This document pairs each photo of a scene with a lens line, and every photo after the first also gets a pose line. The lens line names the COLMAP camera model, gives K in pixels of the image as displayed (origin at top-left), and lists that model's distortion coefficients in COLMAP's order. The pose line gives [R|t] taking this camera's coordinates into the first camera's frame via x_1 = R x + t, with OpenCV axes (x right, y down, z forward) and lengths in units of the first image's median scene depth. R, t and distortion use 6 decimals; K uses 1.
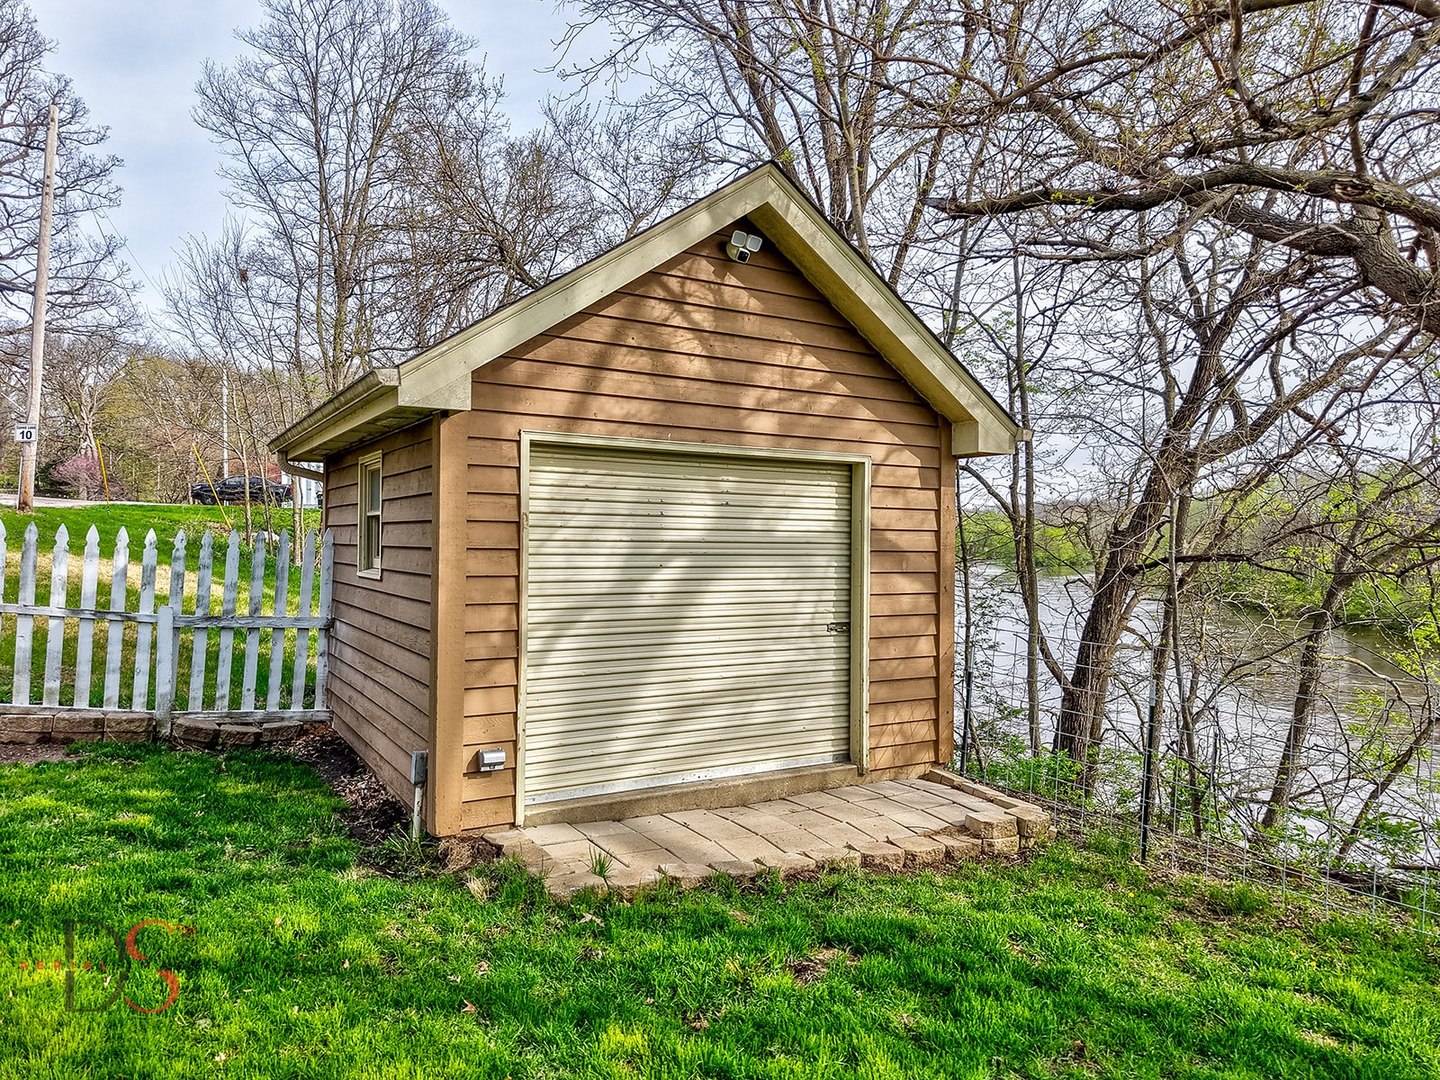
lens RADIAL K [[1002.7, 0, 720.0], [0, 1002.7, 540.0], [0, 0, 1]] dist [0.038830, -0.005713]
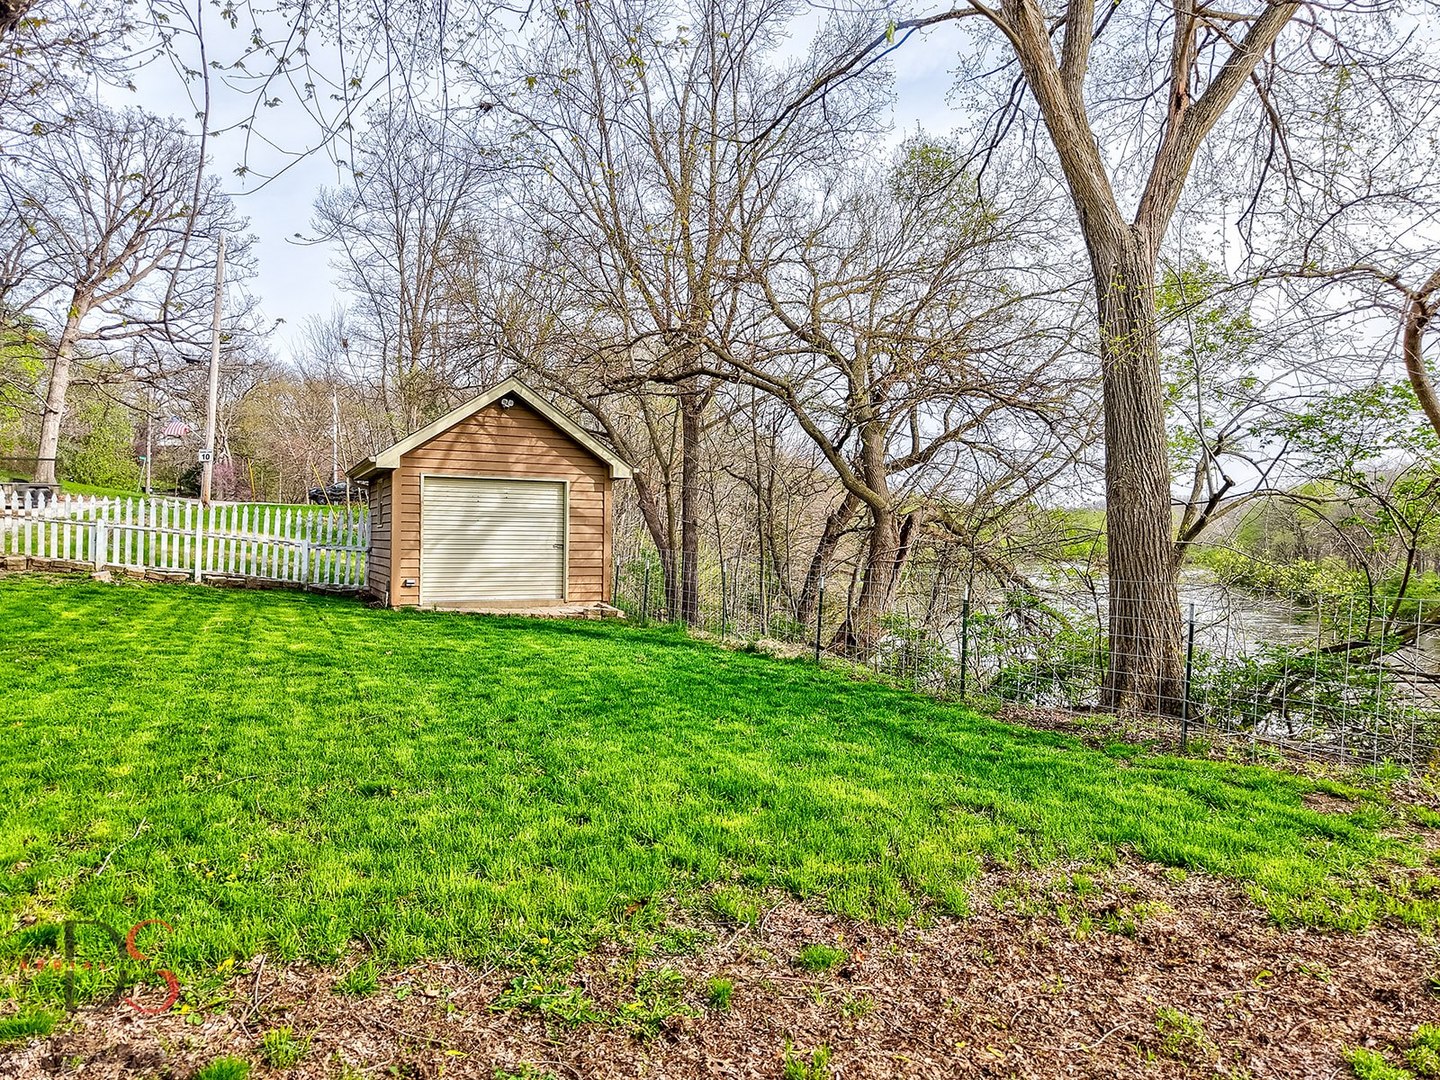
lens RADIAL K [[1002.7, 0, 720.0], [0, 1002.7, 540.0], [0, 0, 1]] dist [0.038830, -0.005713]
pose [[0.995749, -0.000629, -0.092106, 0.799047], [0.000587, 1.000000, -0.000487, 0.076855], [0.092107, 0.000431, 0.995749, -1.574062]]
